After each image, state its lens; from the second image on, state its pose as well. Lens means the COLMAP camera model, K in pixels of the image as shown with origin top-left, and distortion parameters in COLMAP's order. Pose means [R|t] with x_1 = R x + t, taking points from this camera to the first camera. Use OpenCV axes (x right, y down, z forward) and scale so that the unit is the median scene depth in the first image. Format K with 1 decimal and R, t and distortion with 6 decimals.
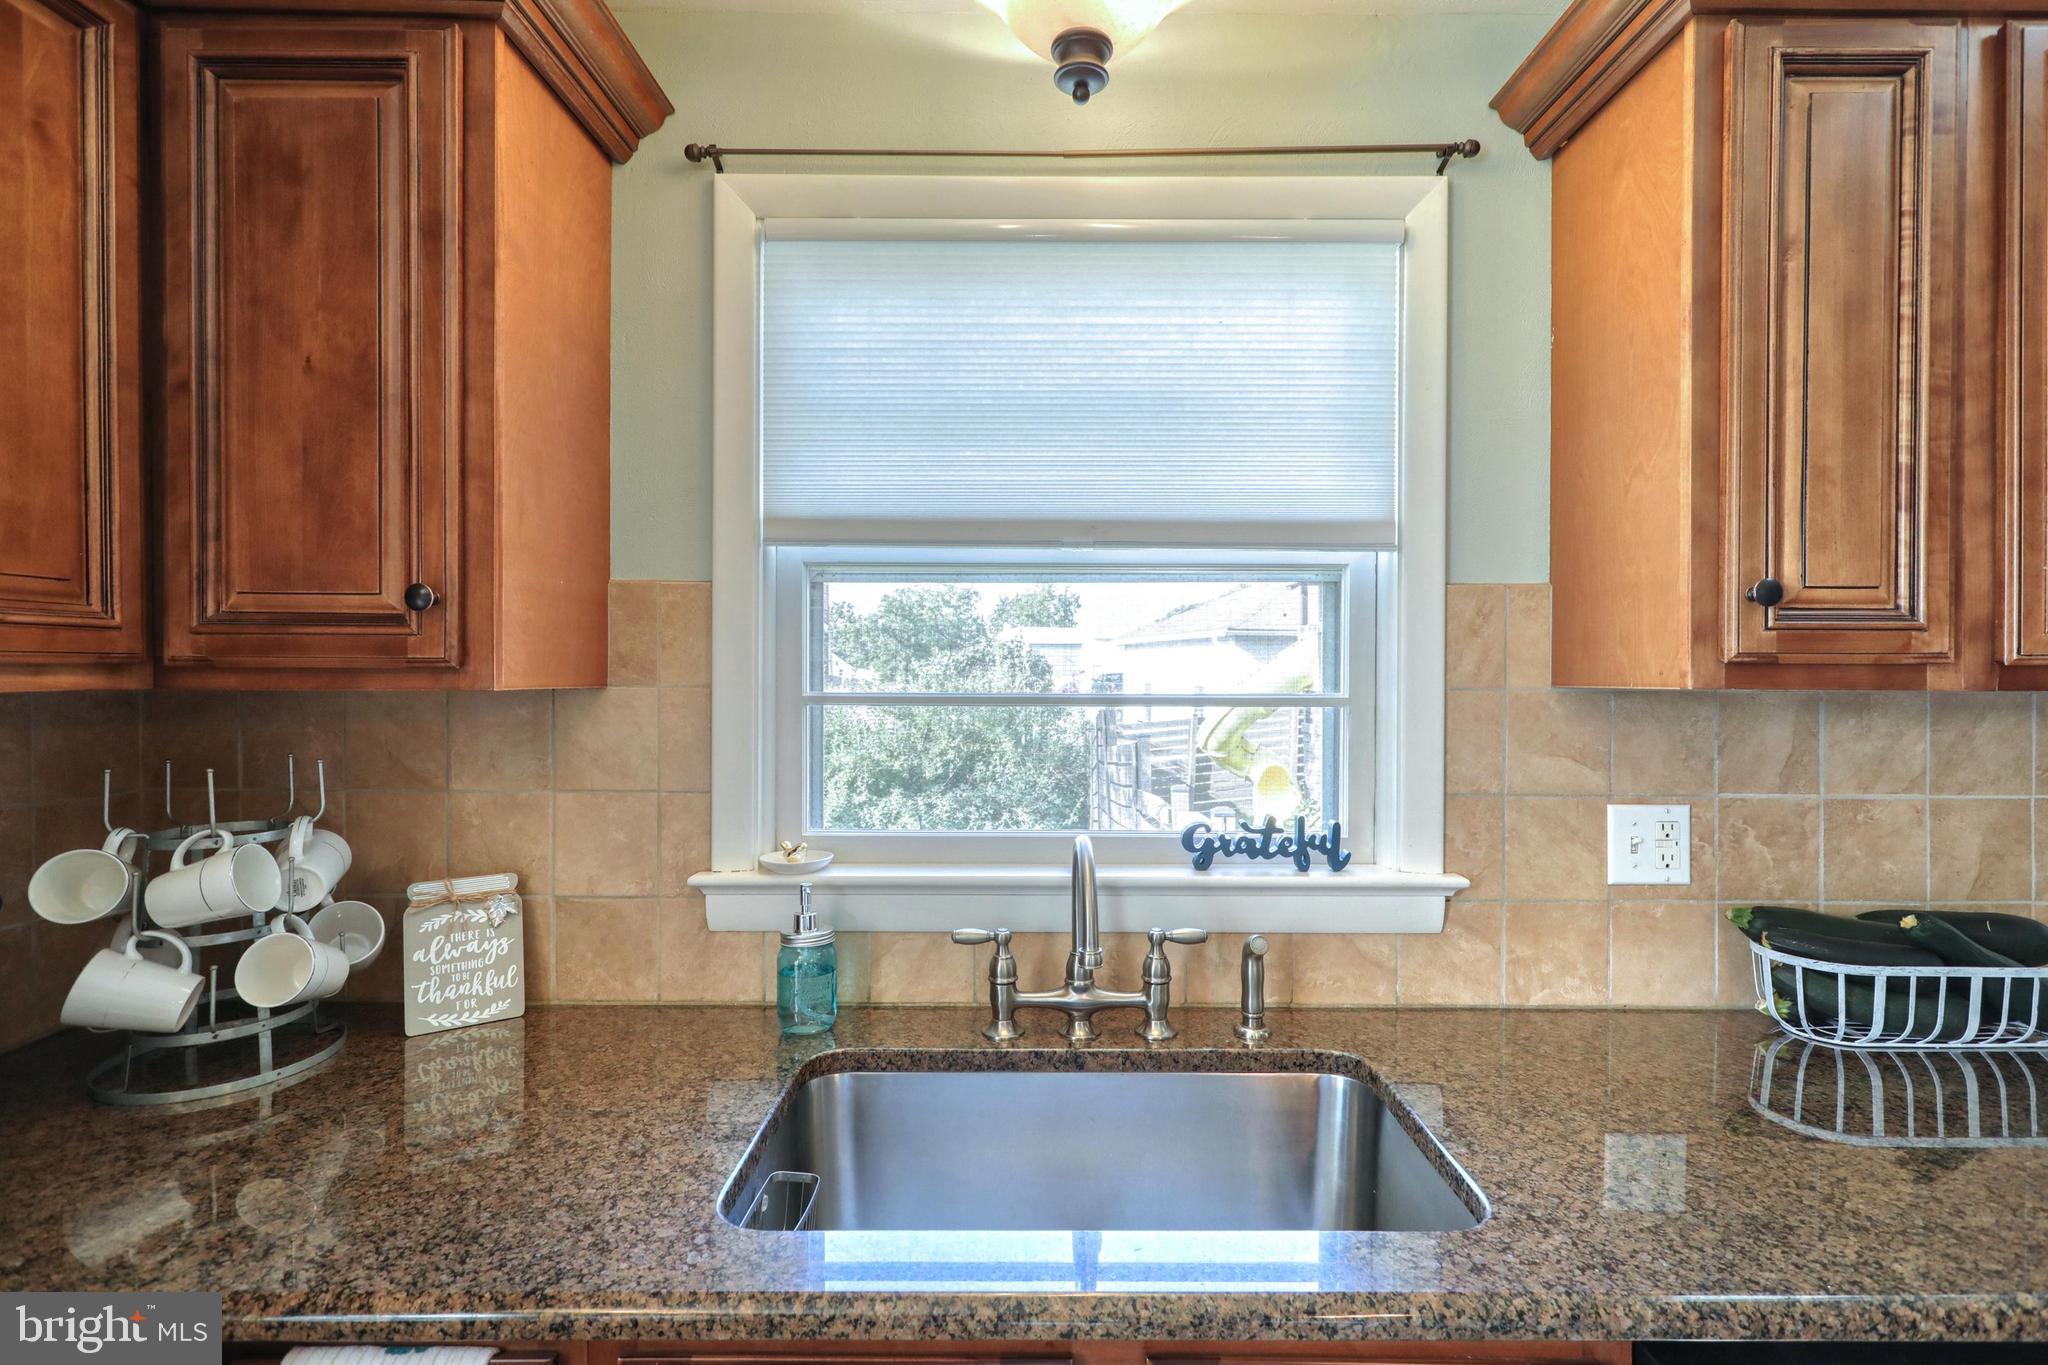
lens RADIAL K [[974.4, 0, 1034.4], [0, 974.4, 697.5], [0, 0, 1]] dist [-0.002660, 0.000223]
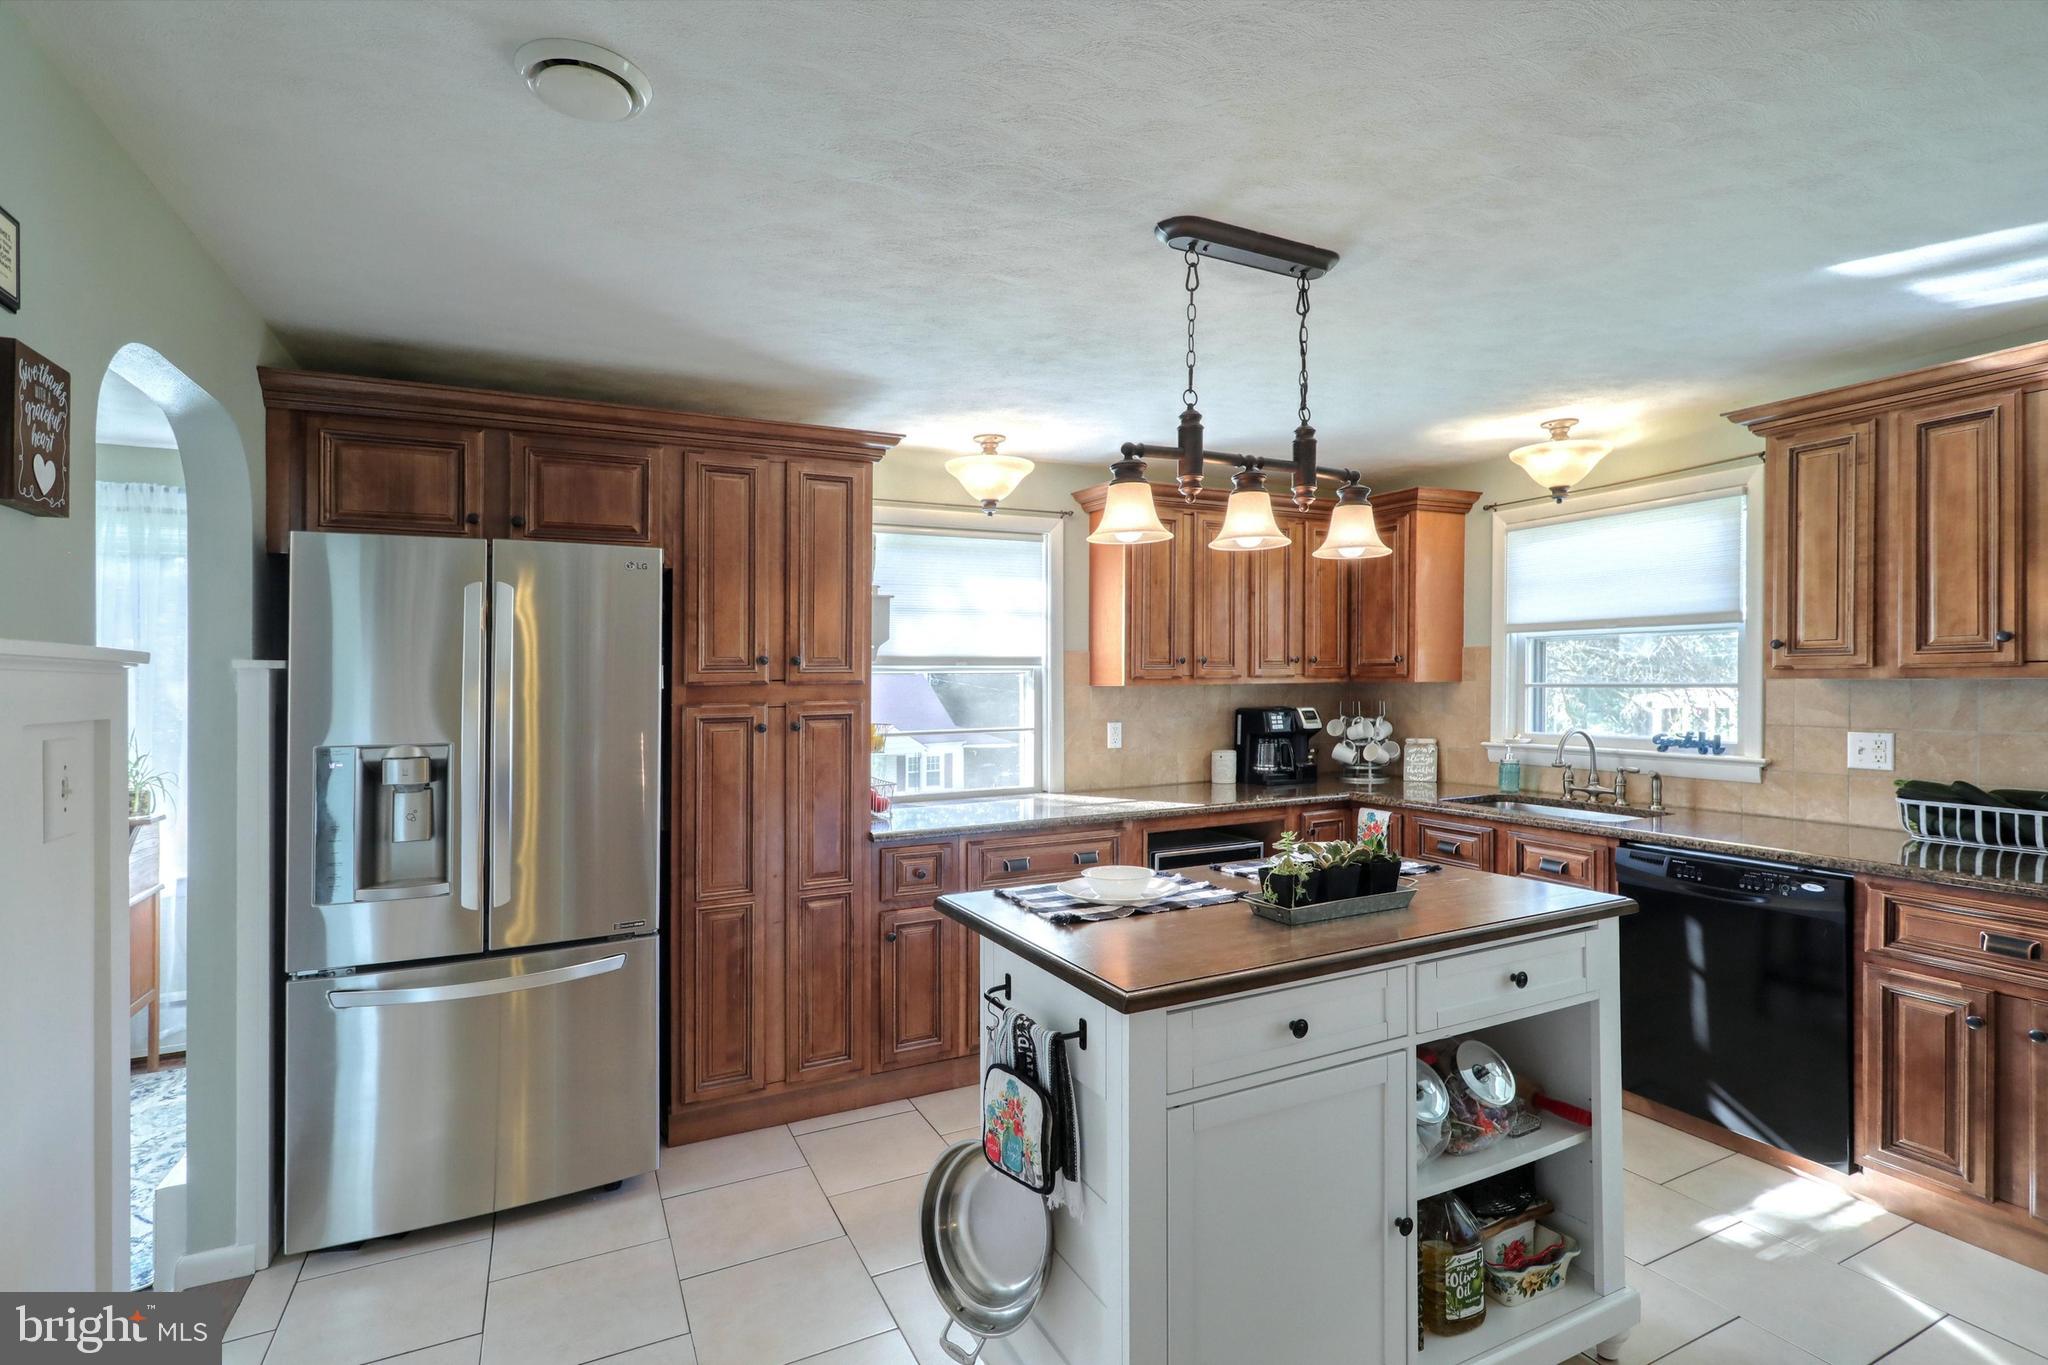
lens RADIAL K [[974.4, 0, 1024.1], [0, 974.4, 693.0], [0, 0, 1]] dist [-0.002660, 0.000223]
pose [[0.449030, 0.003932, -0.893508, 1.740963], [-0.011415, 0.999934, -0.001336, 0.047131], [0.893444, 0.010800, 0.449045, -1.676671]]
